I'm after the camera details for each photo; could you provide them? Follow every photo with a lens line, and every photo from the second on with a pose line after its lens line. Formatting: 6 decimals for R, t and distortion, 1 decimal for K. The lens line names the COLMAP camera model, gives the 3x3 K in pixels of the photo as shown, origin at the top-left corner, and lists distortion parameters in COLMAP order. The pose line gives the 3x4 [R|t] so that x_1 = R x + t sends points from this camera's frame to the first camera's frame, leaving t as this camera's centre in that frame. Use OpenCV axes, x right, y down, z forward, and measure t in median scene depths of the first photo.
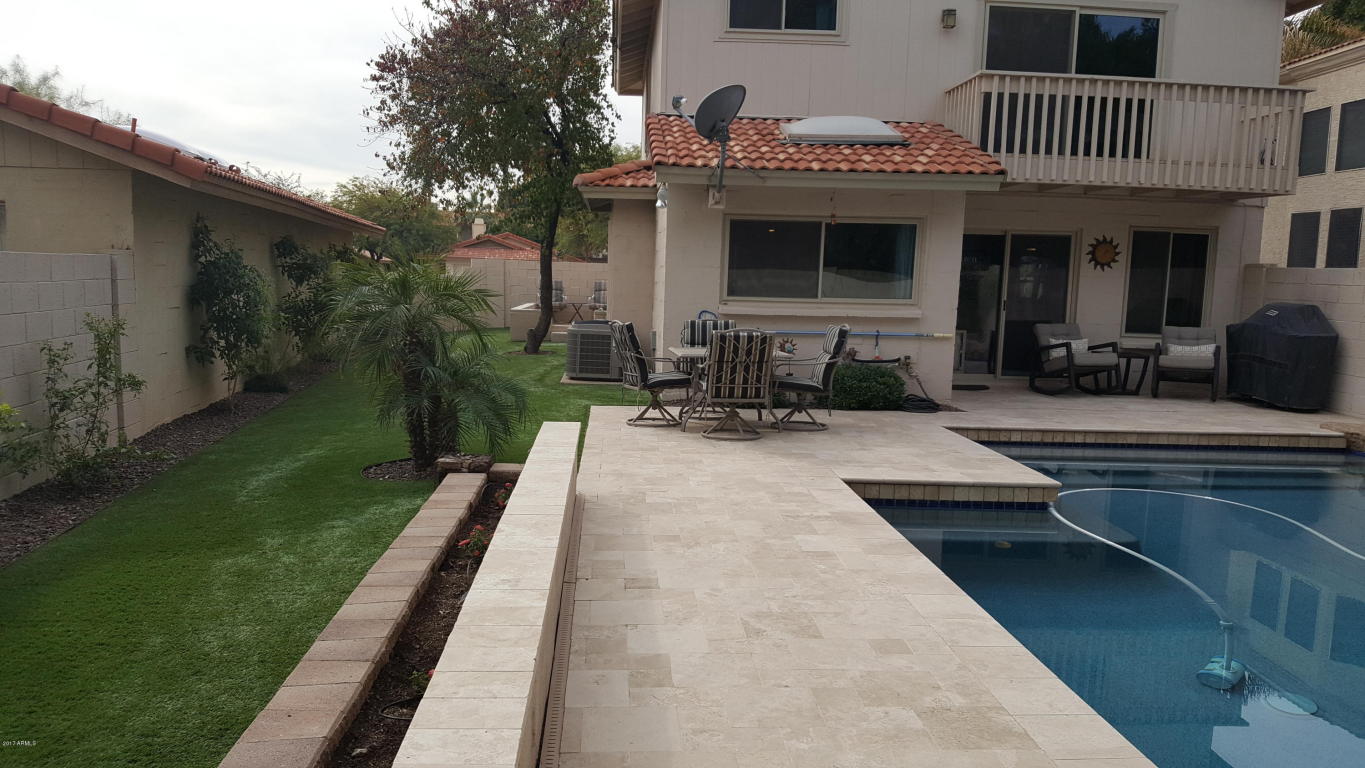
lens RADIAL K [[1011.8, 0, 661.9], [0, 1011.8, 392.9], [0, 0, 1]] dist [0.204191, -0.481329]
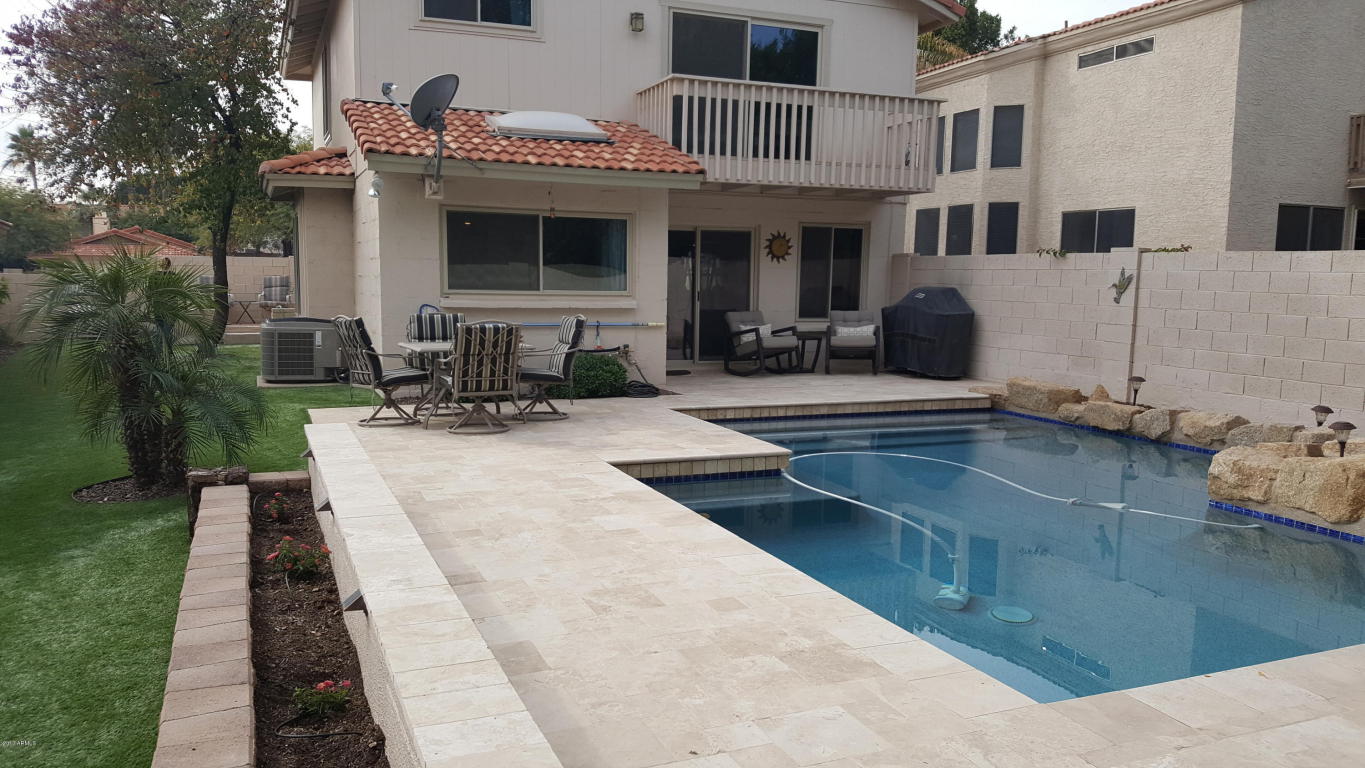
lens RADIAL K [[1005.8, 0, 671.0], [0, 1005.8, 409.7], [0, 0, 1]] dist [0.104656, -0.180101]
pose [[0.943955, -0.058510, 0.324846, -0.057988], [0.051774, 0.998227, 0.029350, 0.002771], [-0.325988, -0.010887, 0.945311, 0.006838]]
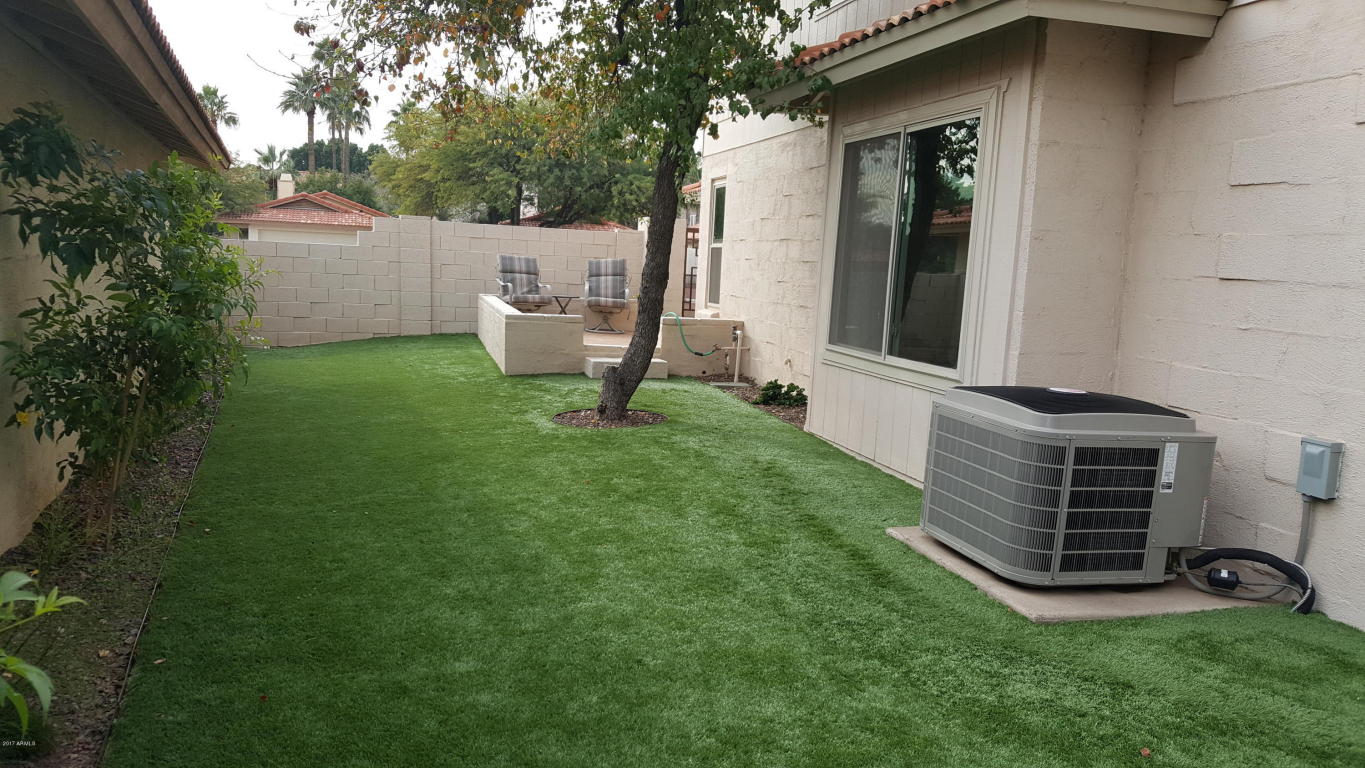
lens RADIAL K [[1011.8, 0, 661.9], [0, 1011.8, 392.9], [0, 0, 1]] dist [0.204191, -0.481329]
pose [[0.979635, -0.007745, 0.200639, -0.308474], [0.003274, 0.999739, 0.022603, -0.095884], [-0.200762, -0.021485, 0.979404, 0.842297]]
